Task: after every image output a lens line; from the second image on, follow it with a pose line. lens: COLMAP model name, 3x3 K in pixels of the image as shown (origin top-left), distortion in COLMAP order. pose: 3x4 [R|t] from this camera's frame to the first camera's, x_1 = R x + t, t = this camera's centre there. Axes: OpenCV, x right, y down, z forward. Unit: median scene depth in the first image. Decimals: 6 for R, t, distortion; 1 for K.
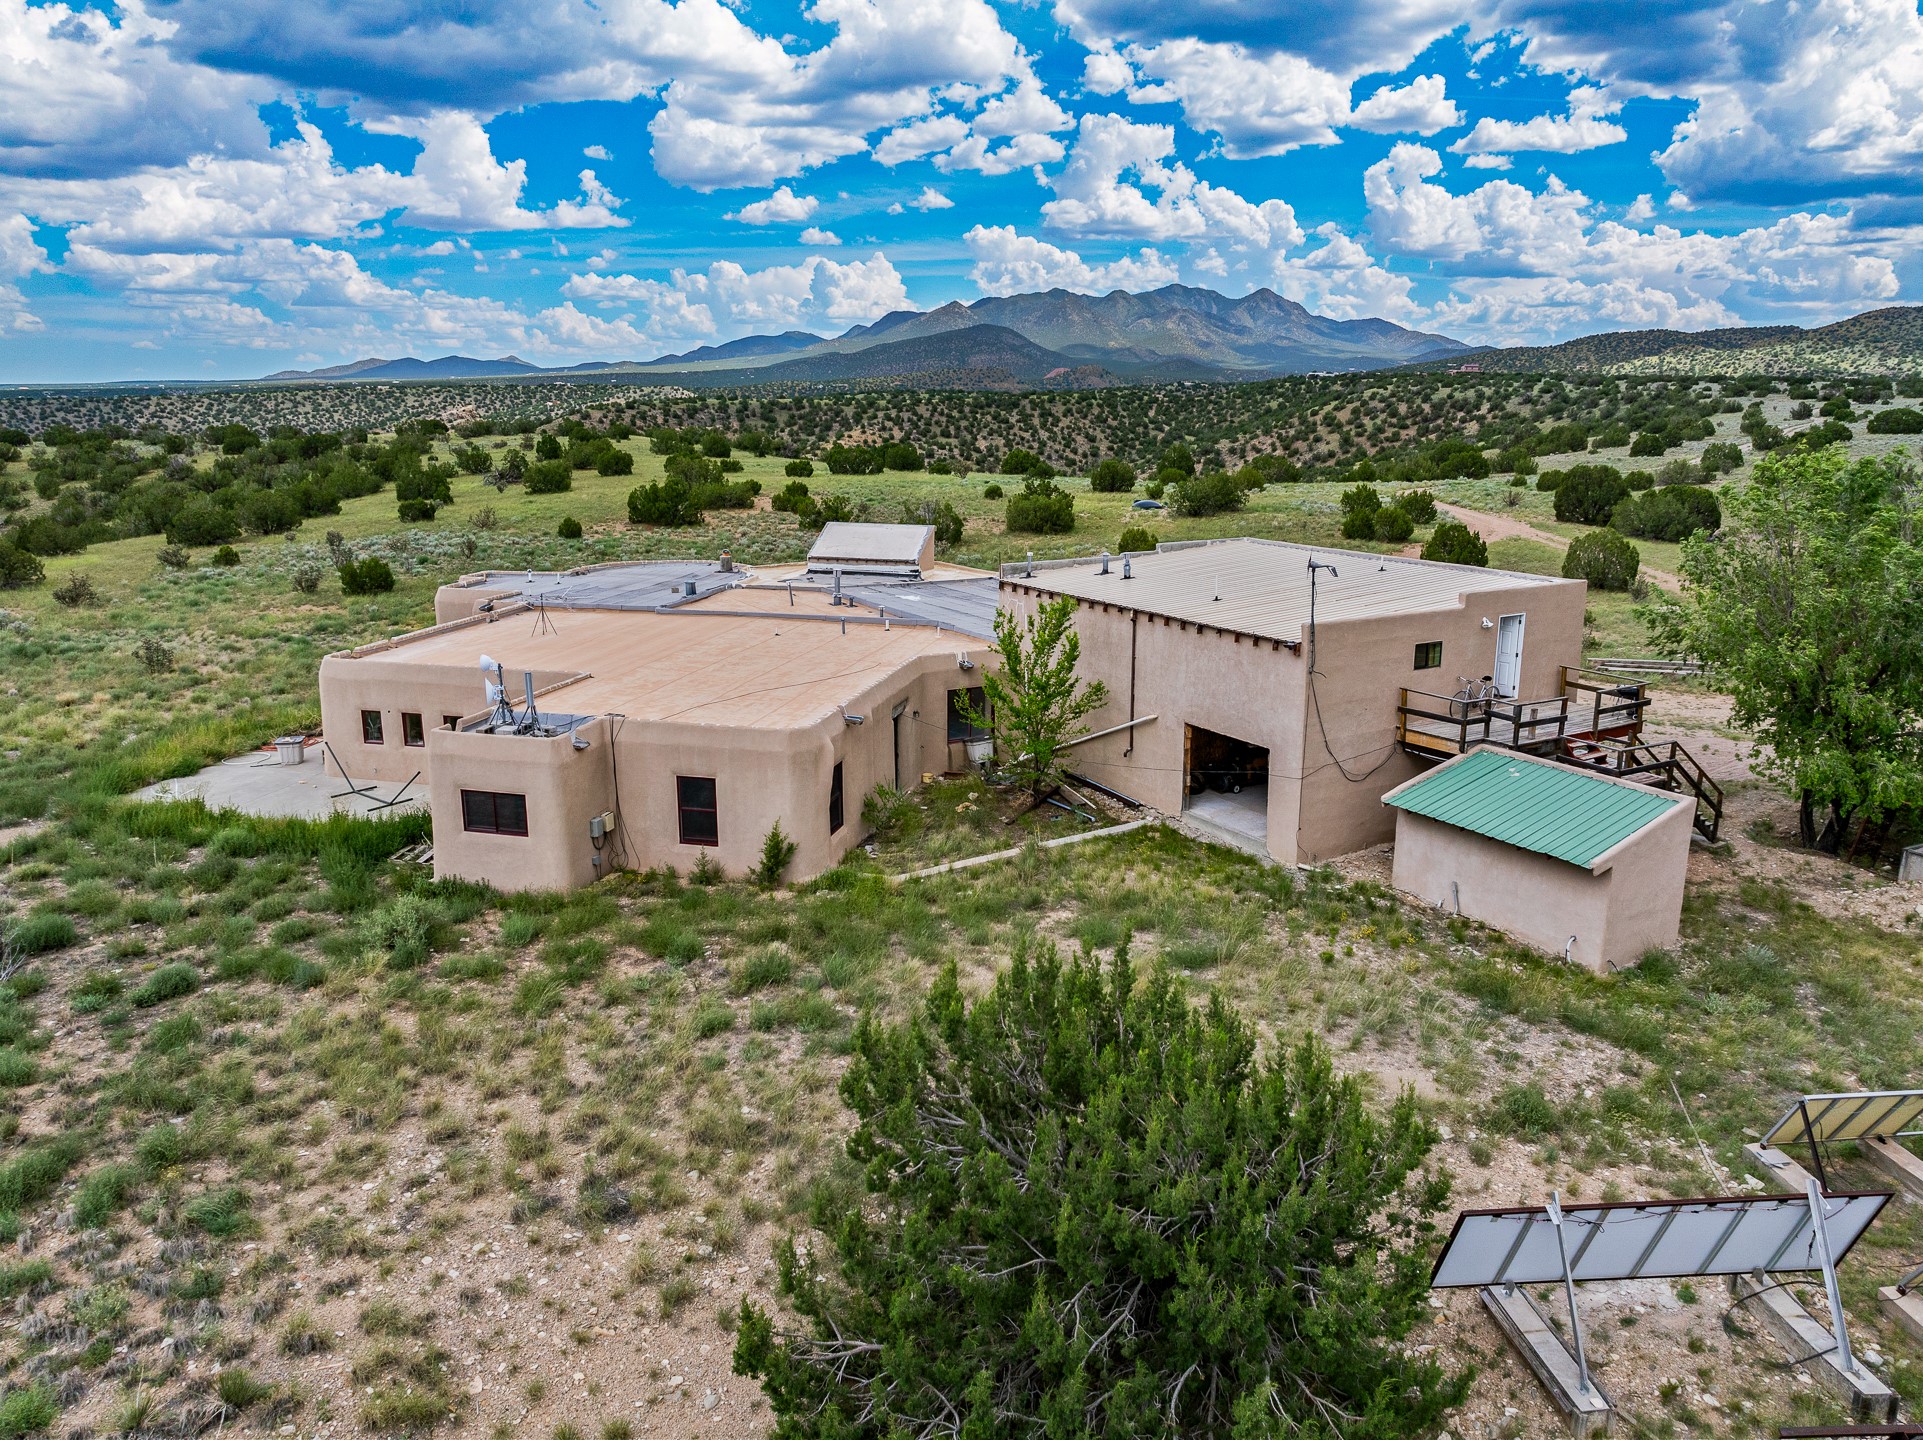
lens RADIAL K [[1336.2, 0, 985.0], [0, 1336.2, 723.0], [0, 0, 1]] dist [-0.035055, -0.003619]
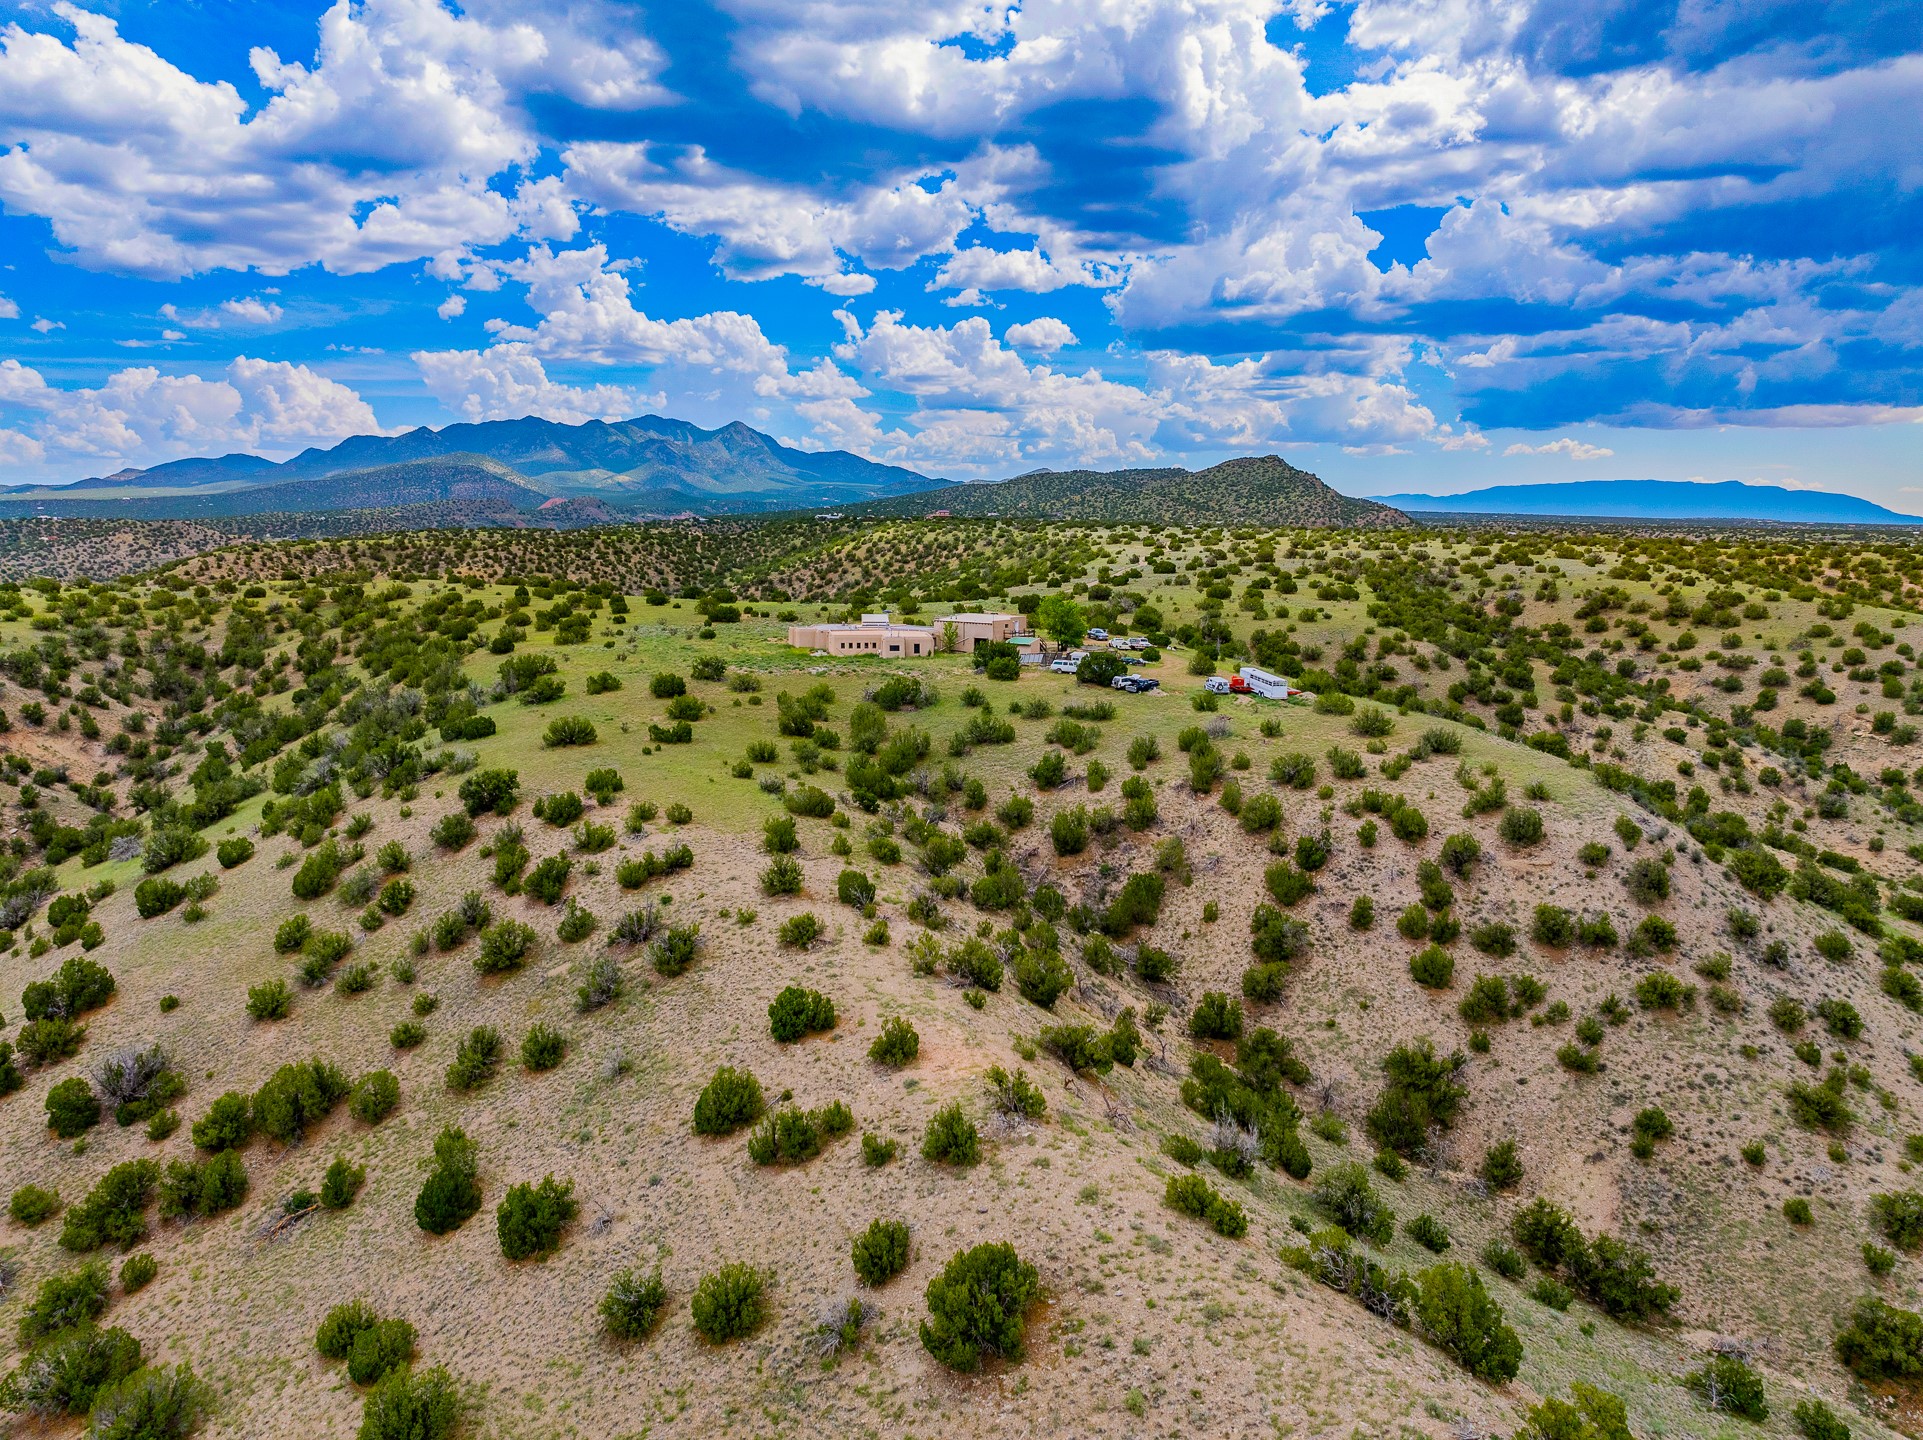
lens RADIAL K [[1336.2, 0, 967.0], [0, 1336.2, 708.8], [0, 0, 1]] dist [-0.035055, -0.003619]
pose [[0.932210, -0.046575, 0.358908, -0.119370], [0.082438, 0.992942, -0.085267, 0.047696], [-0.352403, 0.109074, 0.929470, -0.268641]]
